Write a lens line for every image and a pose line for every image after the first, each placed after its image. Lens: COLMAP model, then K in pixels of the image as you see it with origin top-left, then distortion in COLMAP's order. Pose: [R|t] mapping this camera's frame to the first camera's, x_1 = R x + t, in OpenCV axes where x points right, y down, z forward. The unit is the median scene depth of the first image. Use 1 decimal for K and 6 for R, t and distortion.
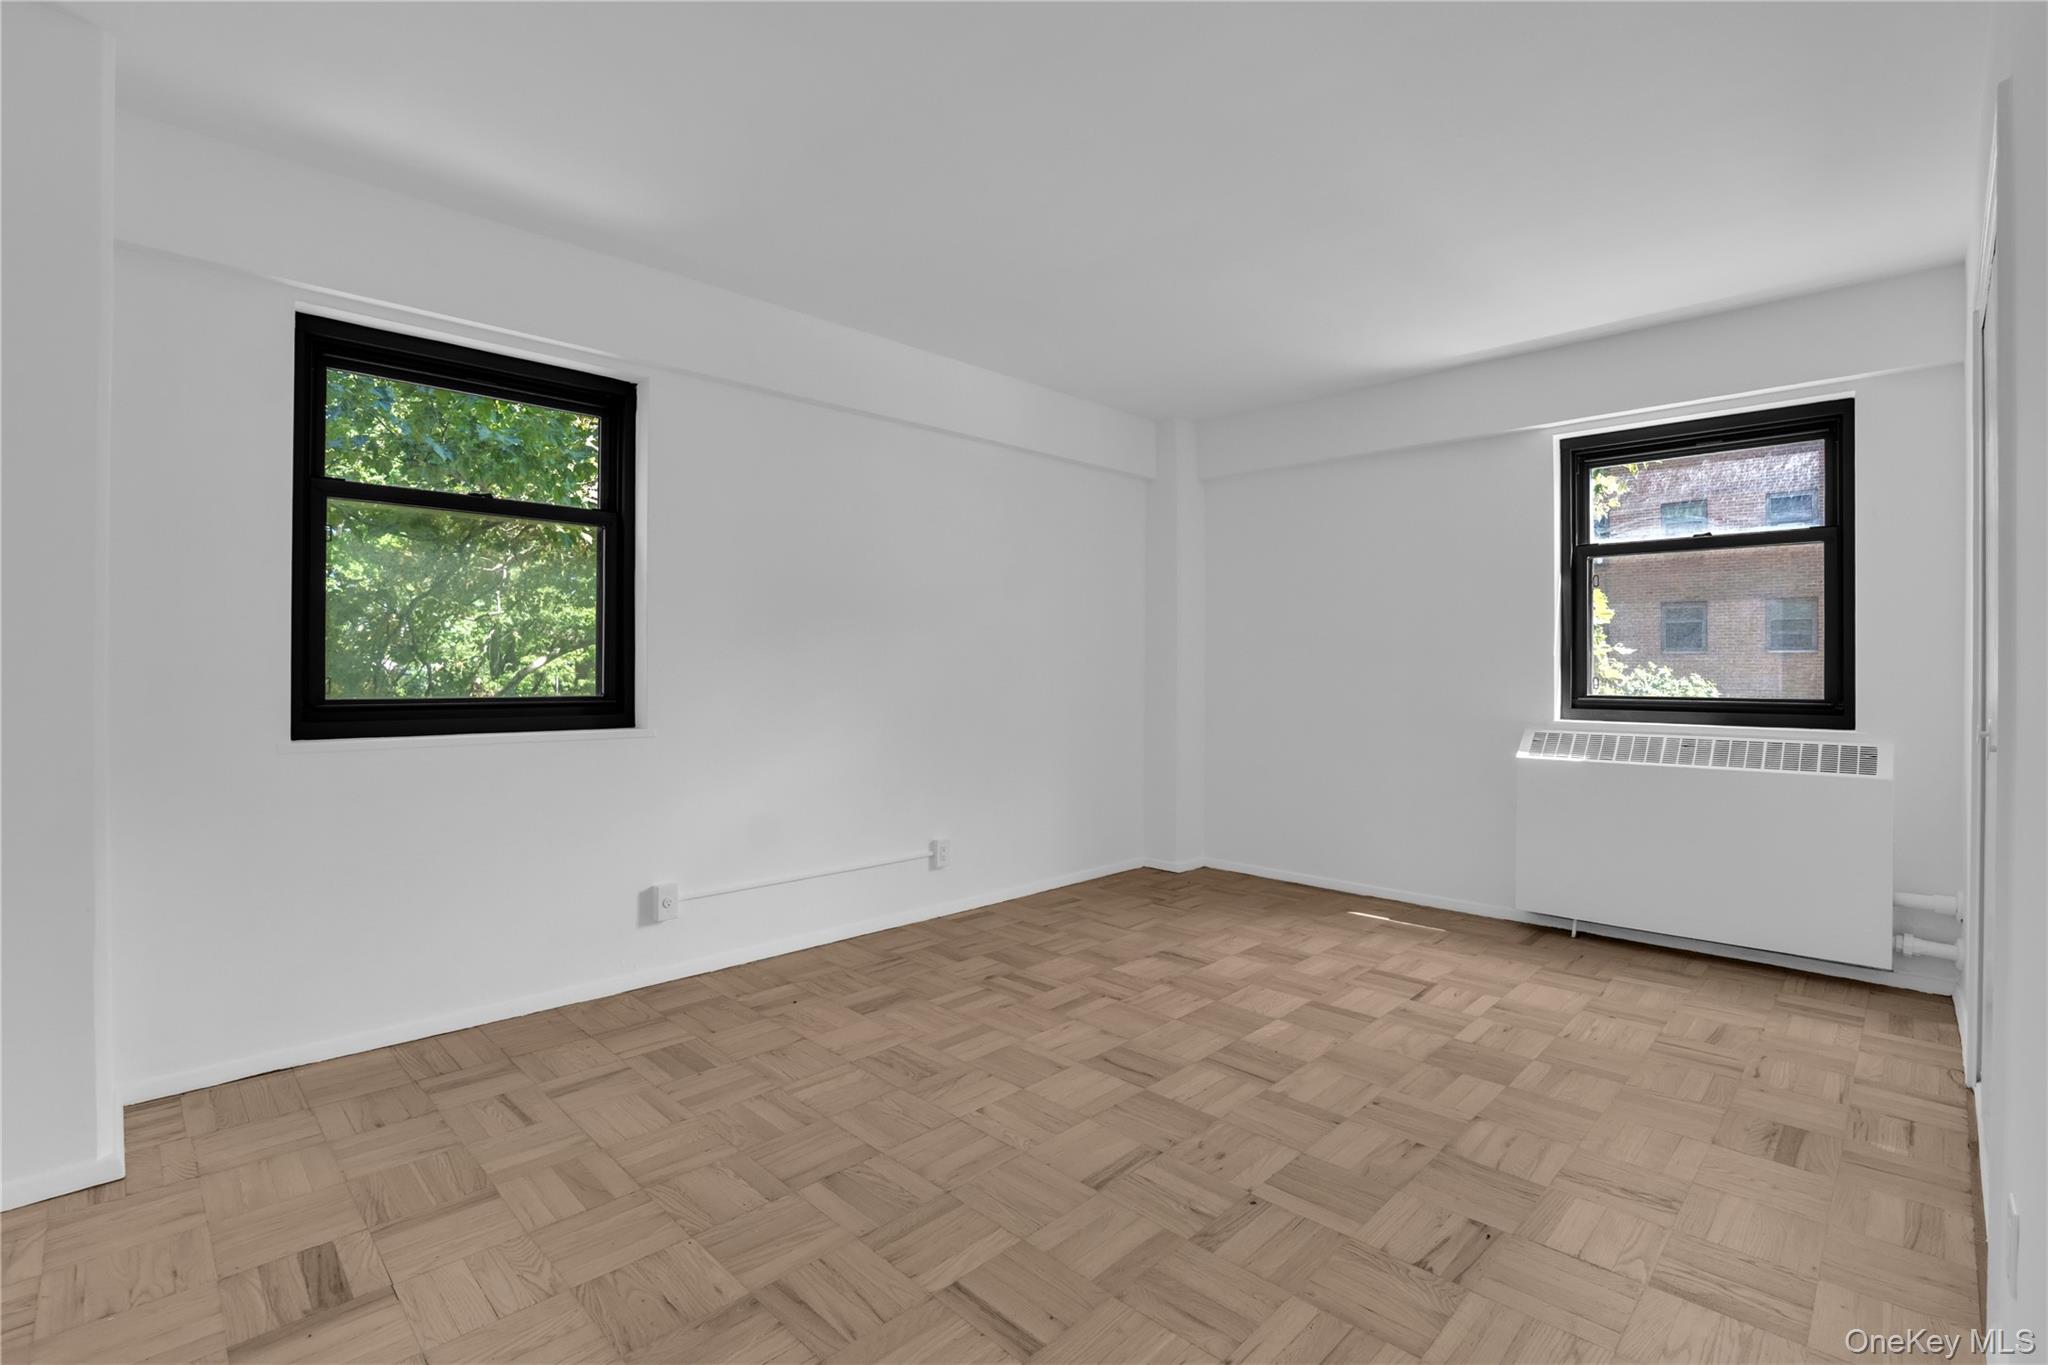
lens RADIAL K [[946.8, 0, 1022.5], [0, 946.8, 655.8], [0, 0, 1]] dist [-0.023064, 0.001615]
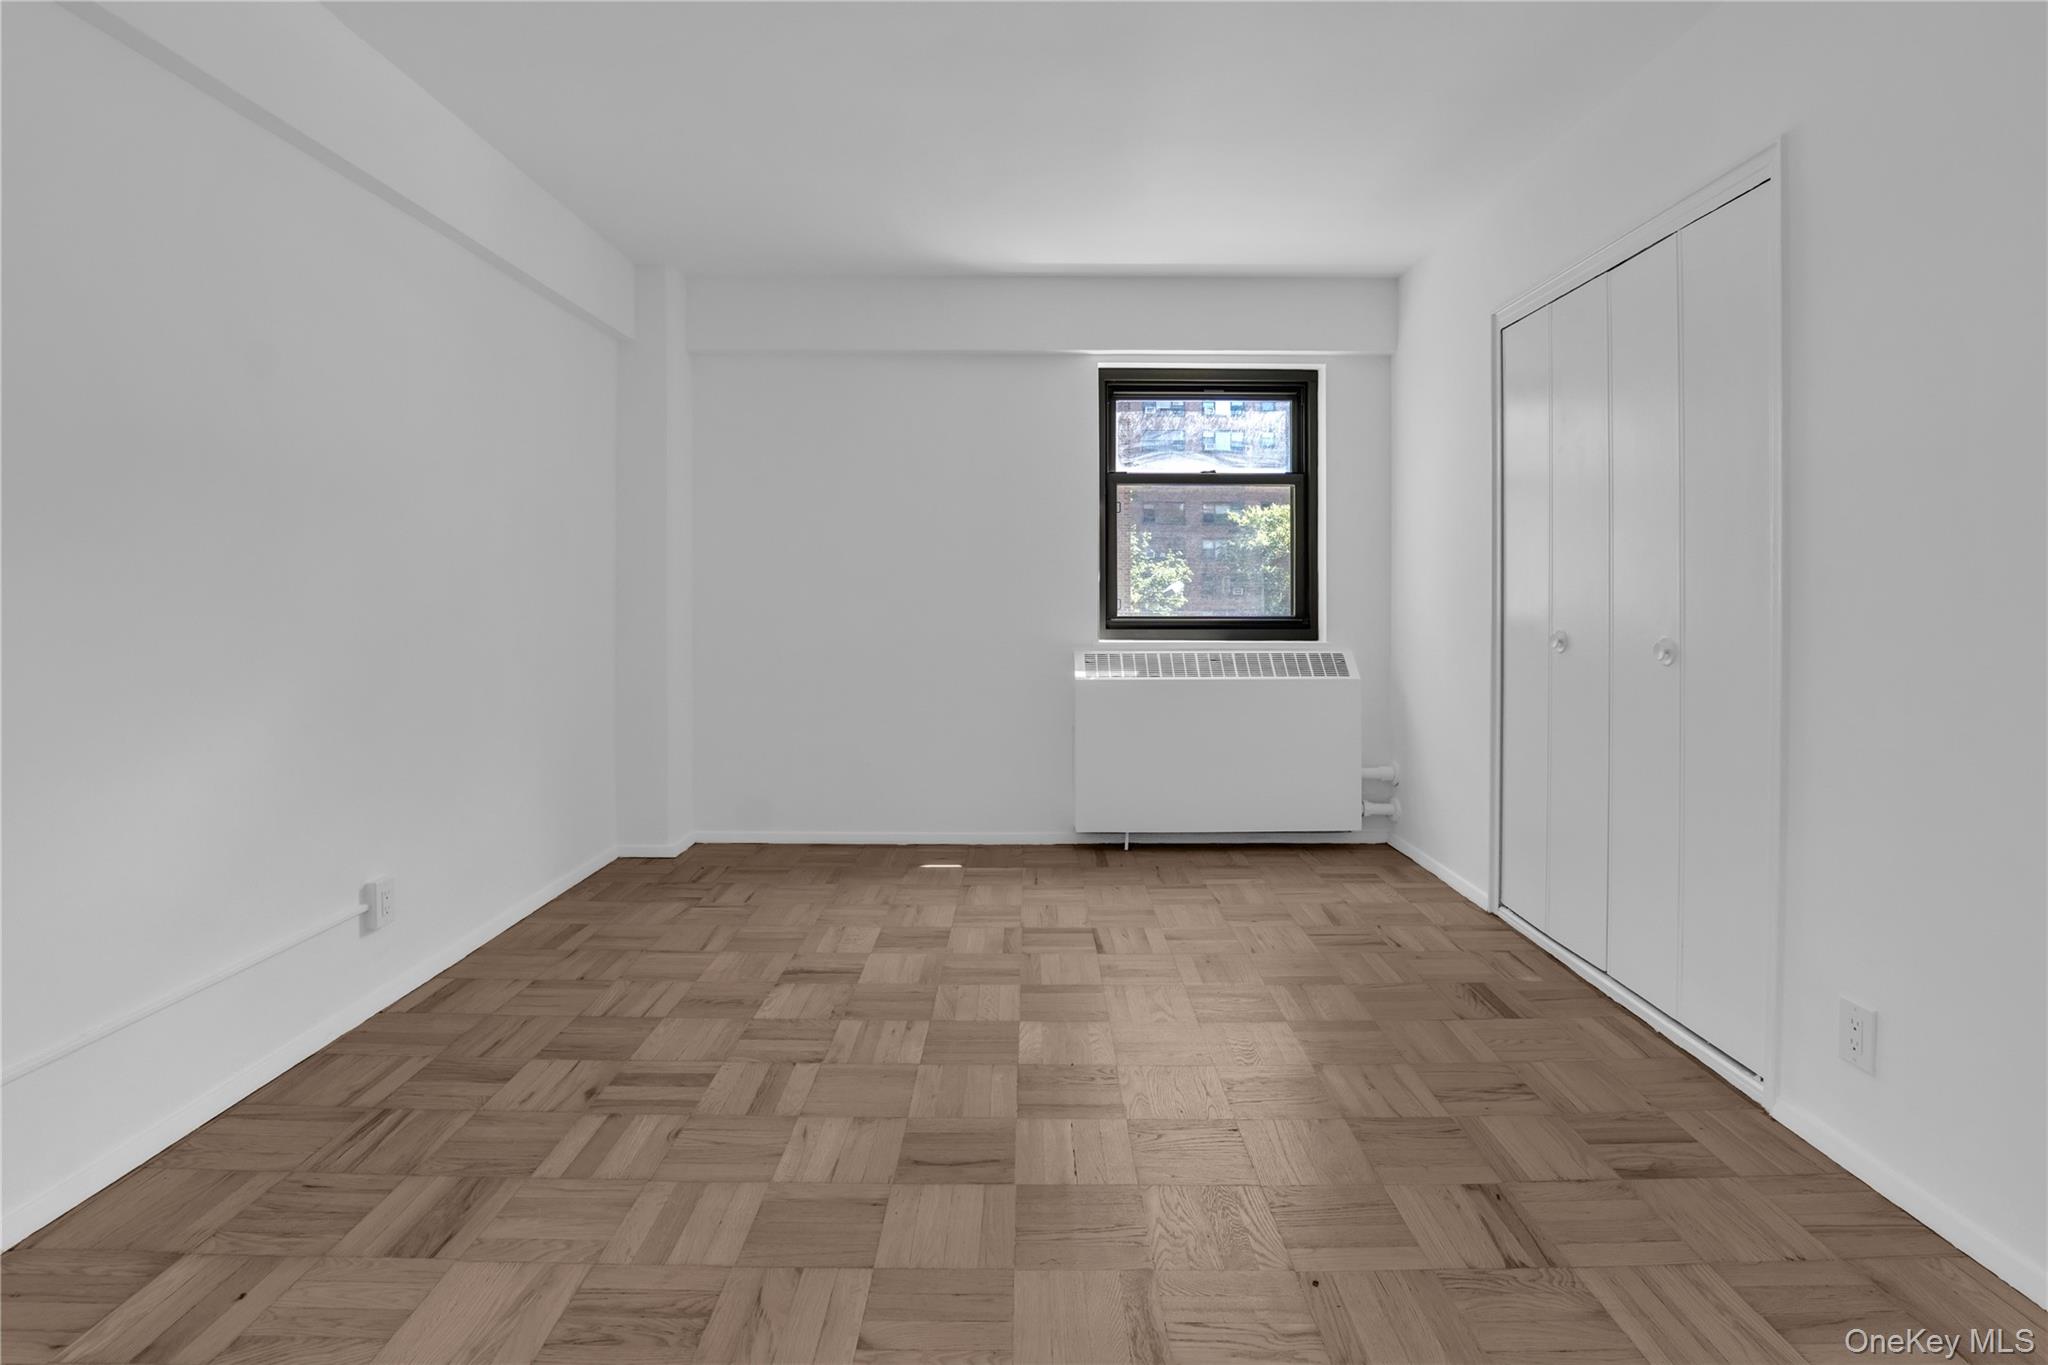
lens RADIAL K [[966.9, 0, 1032.1], [0, 966.9, 591.9], [0, 0, 1]] dist [-0.022924, 0.000652]
pose [[0.708794, -0.000084, 0.705415, -0.277428], [-0.005637, 0.999967, 0.005783, 0.011047], [-0.705393, -0.008075, 0.708771, 0.372522]]
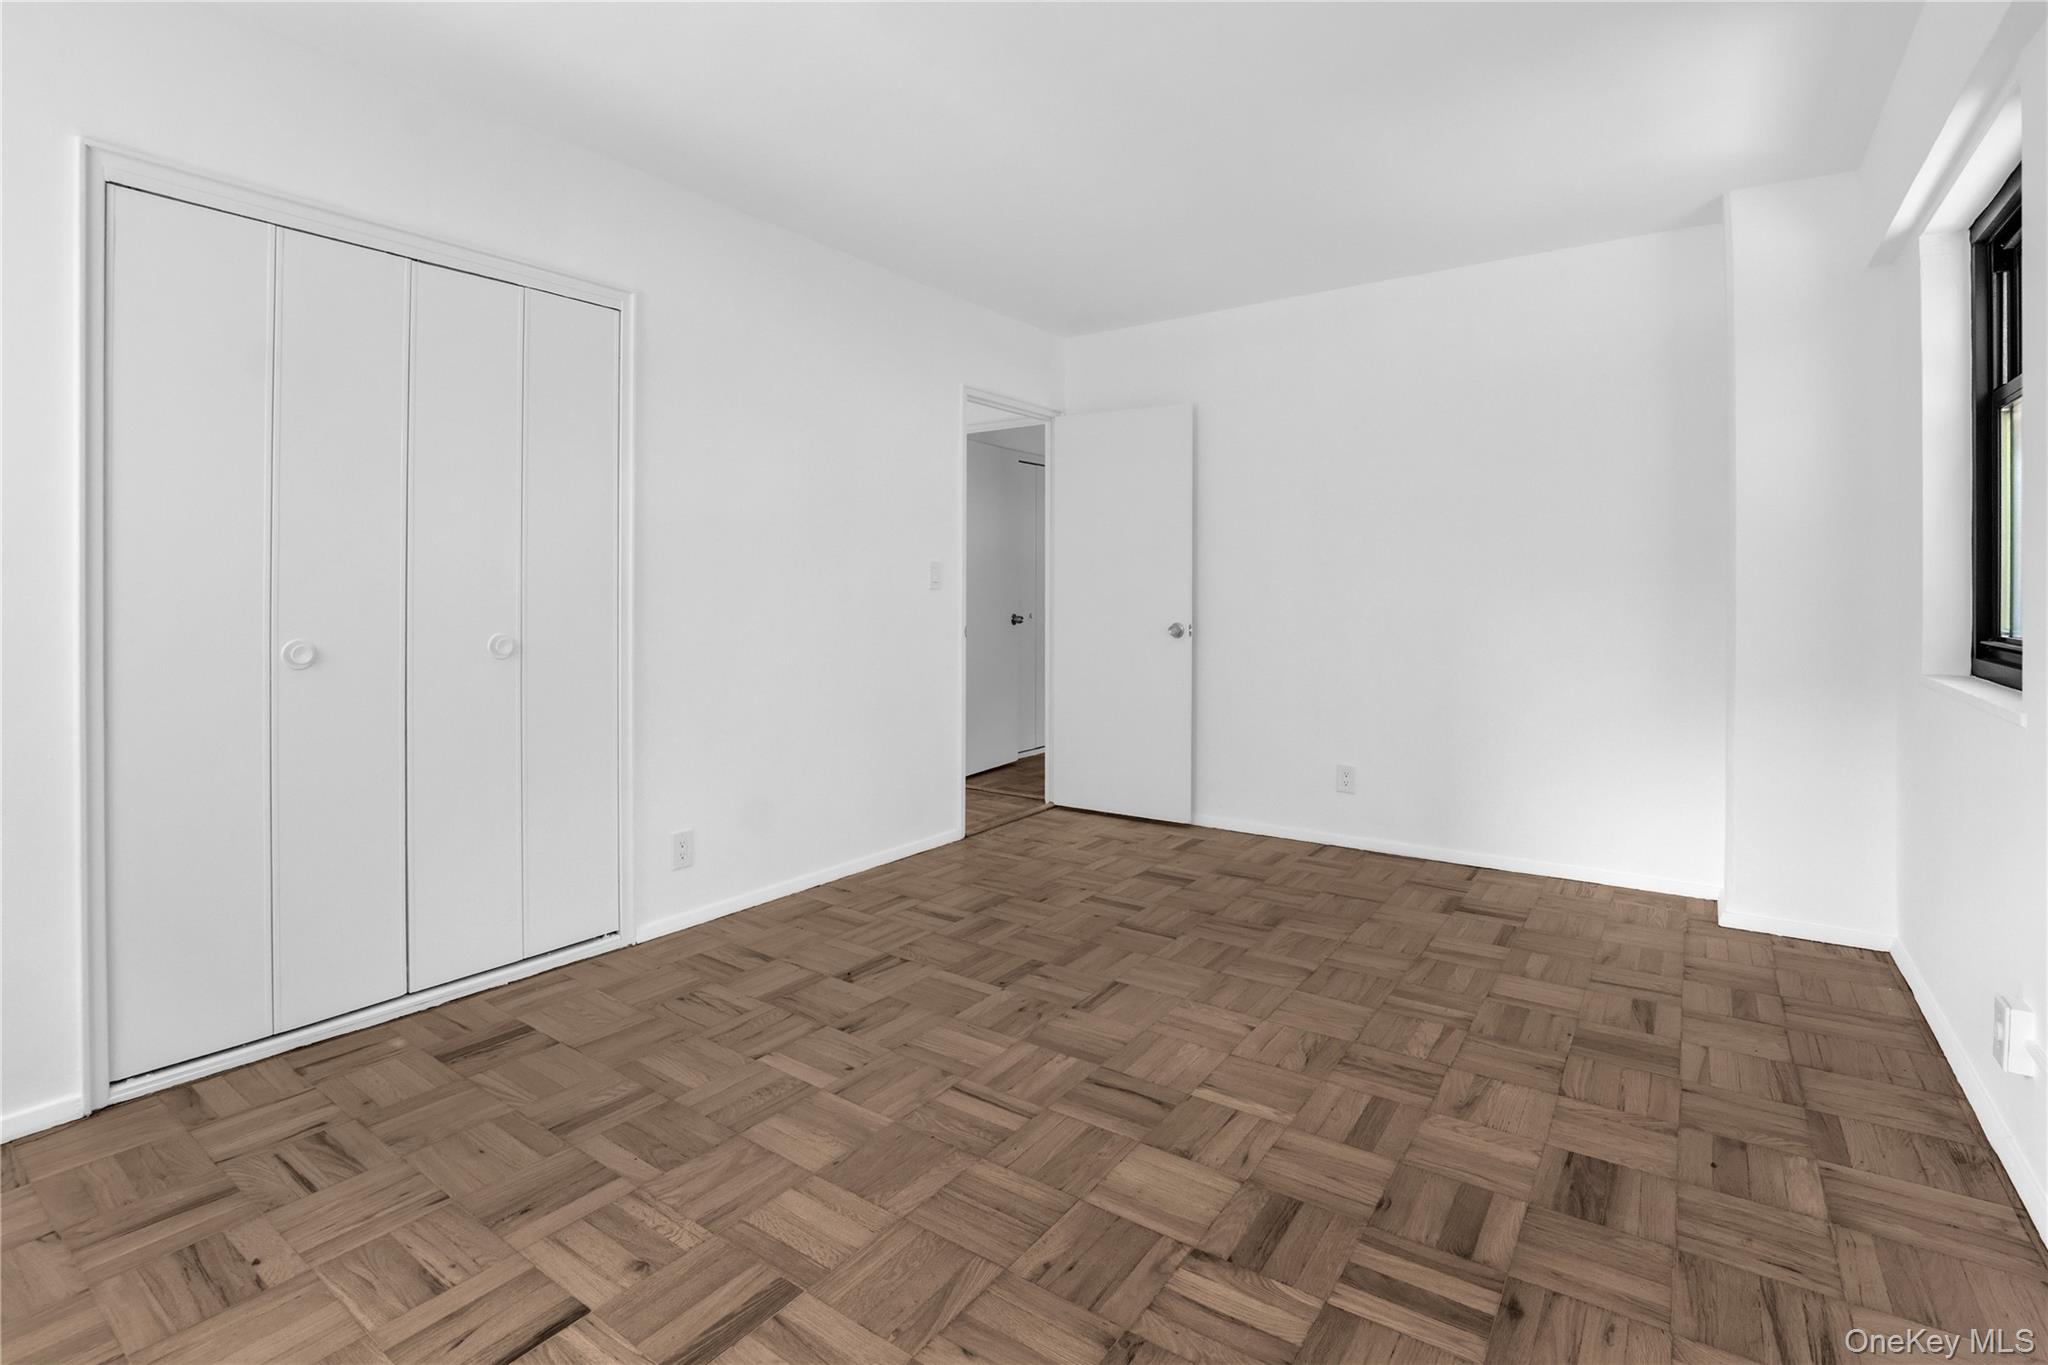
lens RADIAL K [[946.8, 0, 1022.5], [0, 946.8, 655.8], [0, 0, 1]] dist [-0.023064, 0.001615]
pose [[-0.986376, 0.005637, -0.164413, 0.264811], [-0.003395, 0.998502, 0.054602, 0.017867], [0.164474, 0.054416, -0.984879, 1.407798]]
